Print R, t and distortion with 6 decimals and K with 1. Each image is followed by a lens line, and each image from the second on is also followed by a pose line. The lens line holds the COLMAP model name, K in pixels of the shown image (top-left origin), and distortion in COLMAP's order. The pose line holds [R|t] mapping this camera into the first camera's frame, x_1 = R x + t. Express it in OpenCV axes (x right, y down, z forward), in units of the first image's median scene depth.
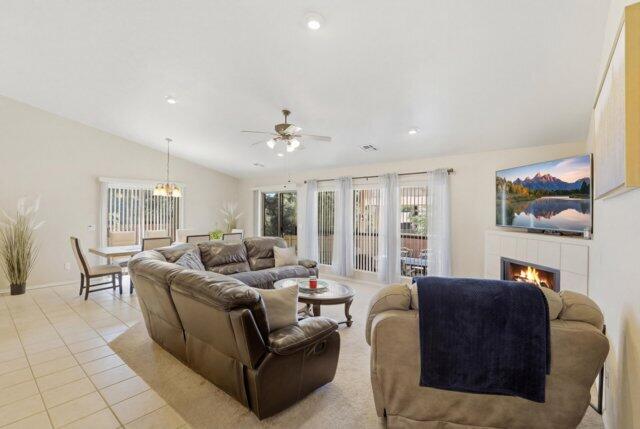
lens RADIAL K [[291.7, 0, 321.0], [0, 291.7, 211.4], [0, 0, 1]] dist [-0.003265, -0.000492]
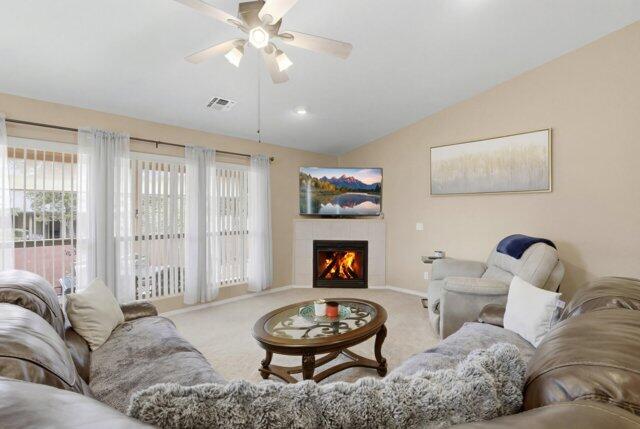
lens RADIAL K [[291.7, 0, 319.3], [0, 291.7, 215.1], [0, 0, 1]] dist [-0.003265, -0.000492]
pose [[0.119715, -0.023875, 0.992521, -0.631330], [-0.006952, 0.999666, 0.024885, 0.024455], [-0.992784, -0.009880, 0.119509, 0.922021]]
